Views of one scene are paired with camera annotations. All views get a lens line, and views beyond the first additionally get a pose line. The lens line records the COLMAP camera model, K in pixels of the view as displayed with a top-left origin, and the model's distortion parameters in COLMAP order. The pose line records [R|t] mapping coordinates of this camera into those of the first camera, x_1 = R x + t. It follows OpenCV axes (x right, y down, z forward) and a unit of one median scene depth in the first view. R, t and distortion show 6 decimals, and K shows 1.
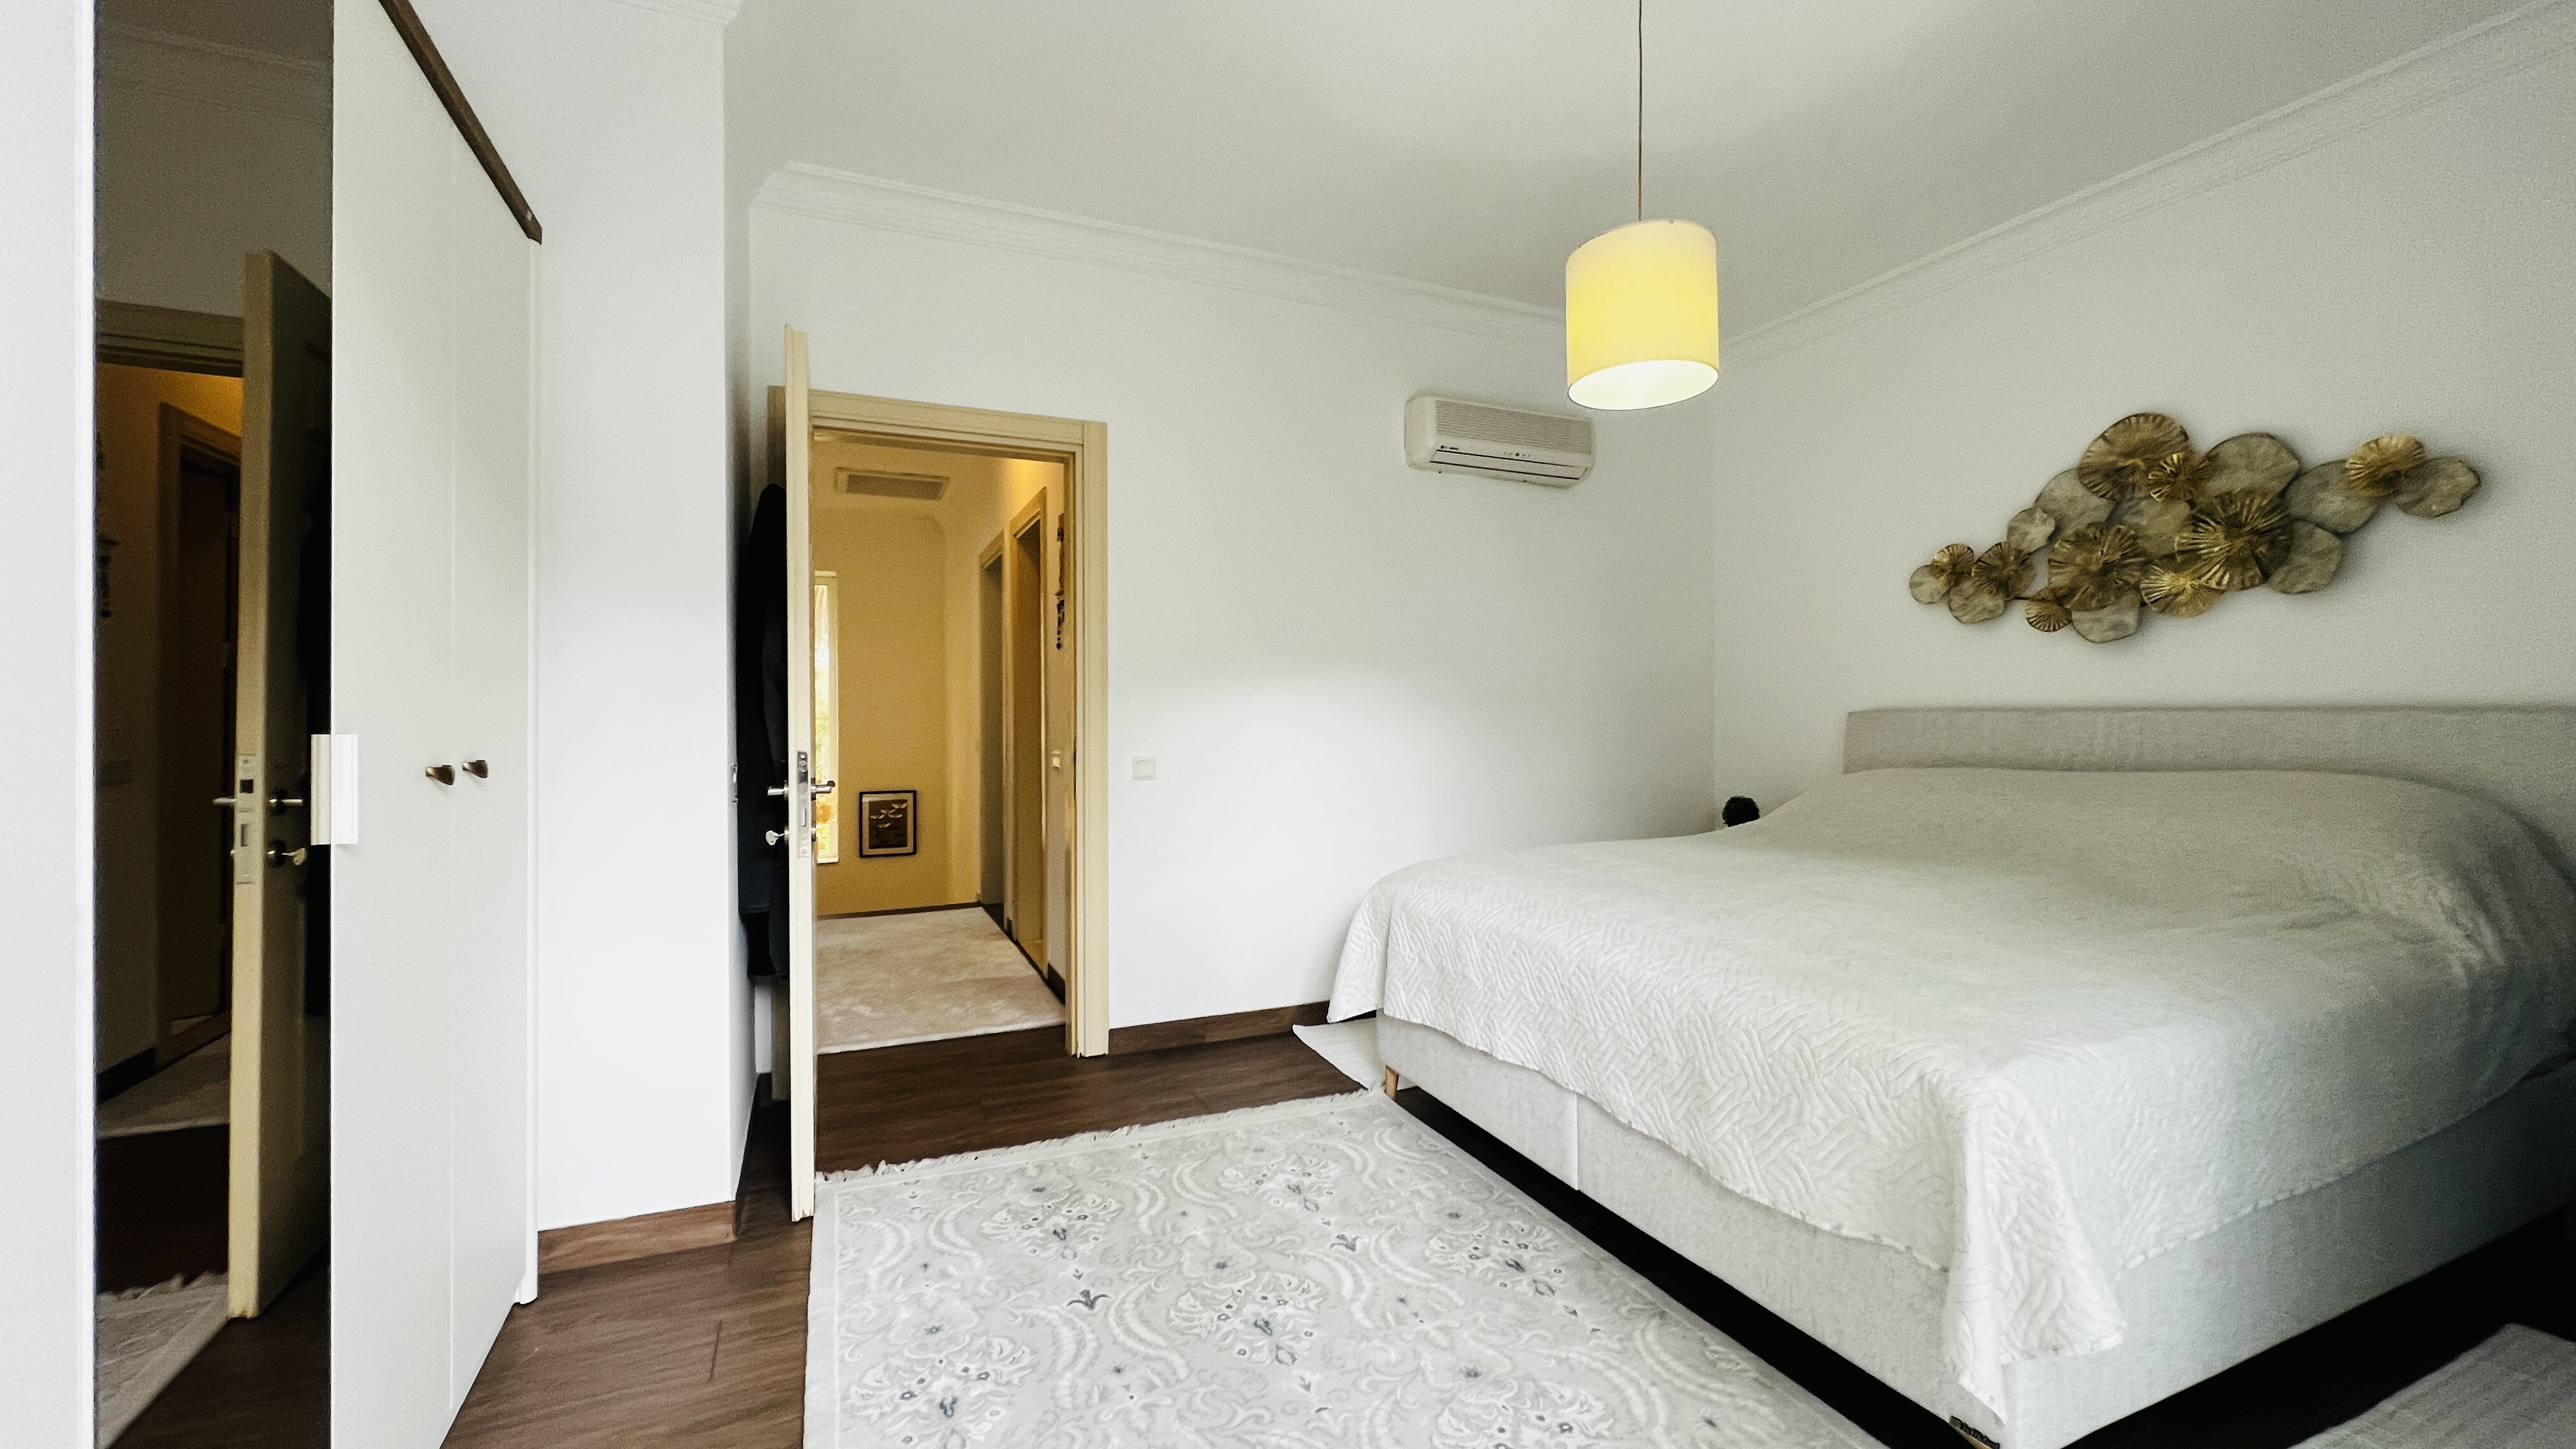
lens RADIAL K [[1030.7, 0, 1280.1], [0, 1030.7, 718.2], [0, 0, 1]] dist [0.000486, -0.000254]
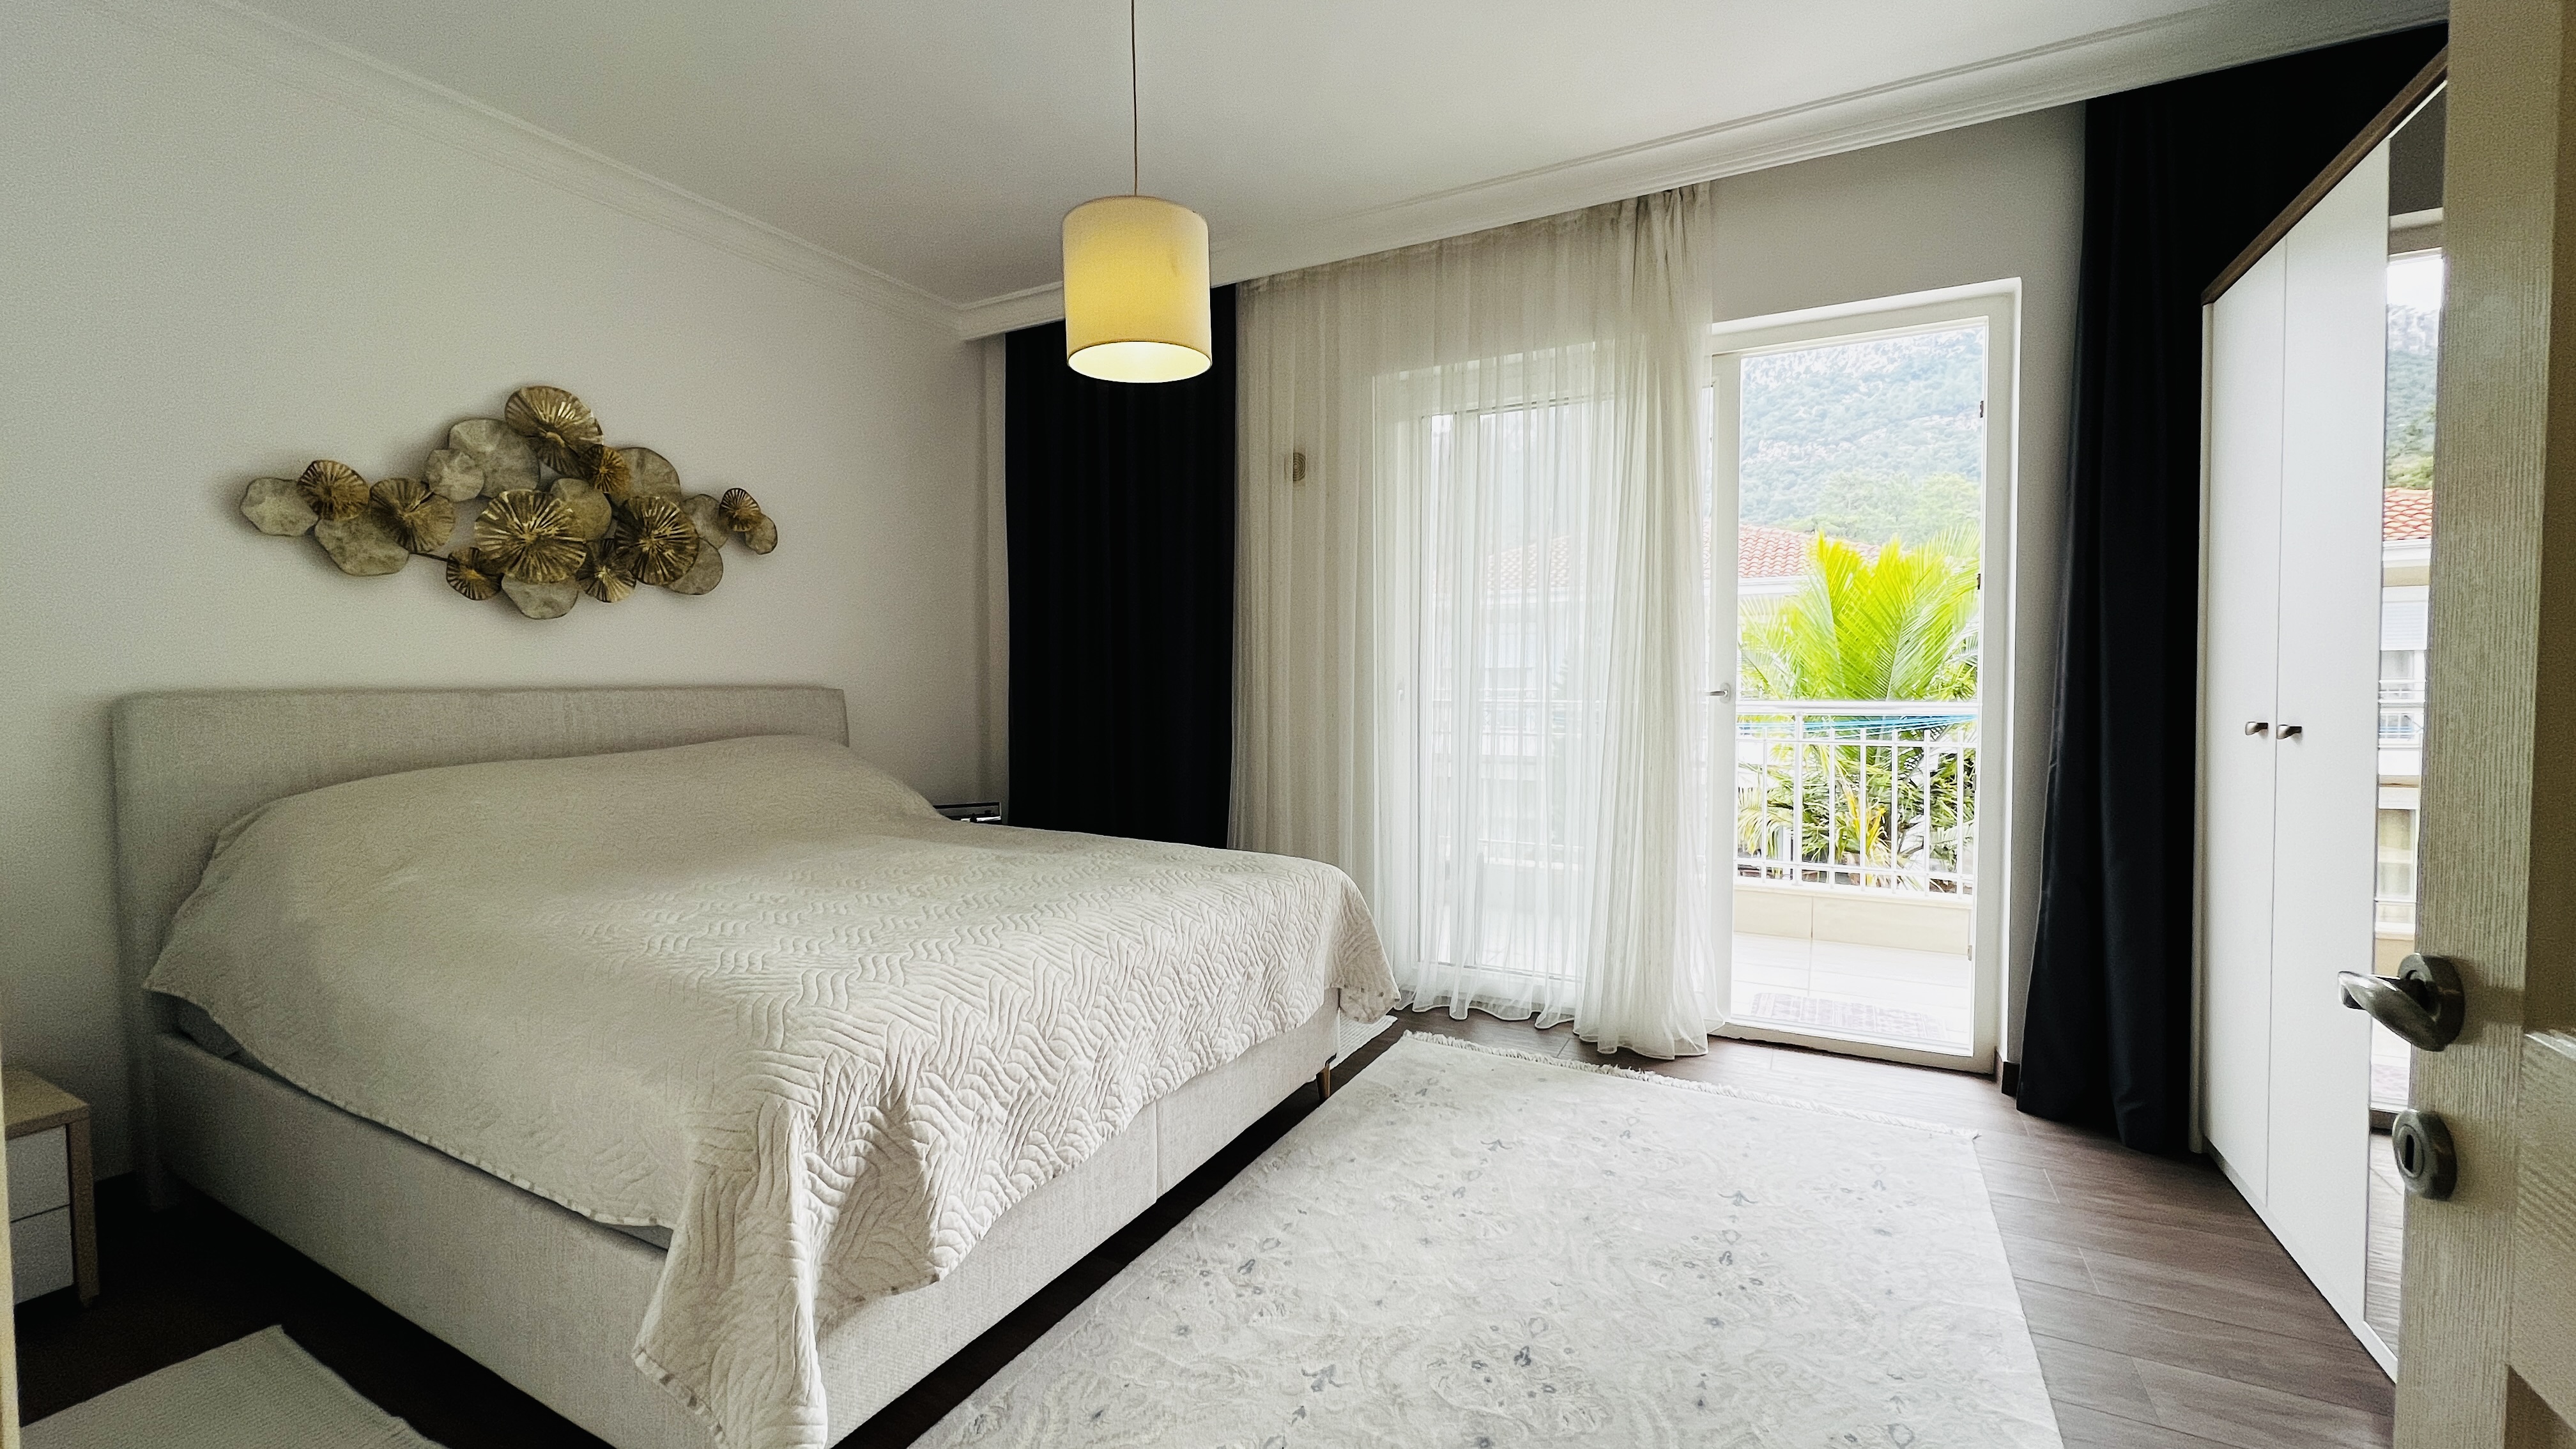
lens RADIAL K [[1030.7, 0, 1280.1], [0, 1030.7, 718.2], [0, 0, 1]] dist [0.000486, -0.000254]
pose [[-0.613067, -0.026156, 0.789598, -0.368874], [0.009187, 0.999148, 0.040230, -0.014486], [-0.789978, 0.031918, -0.612304, 1.061454]]
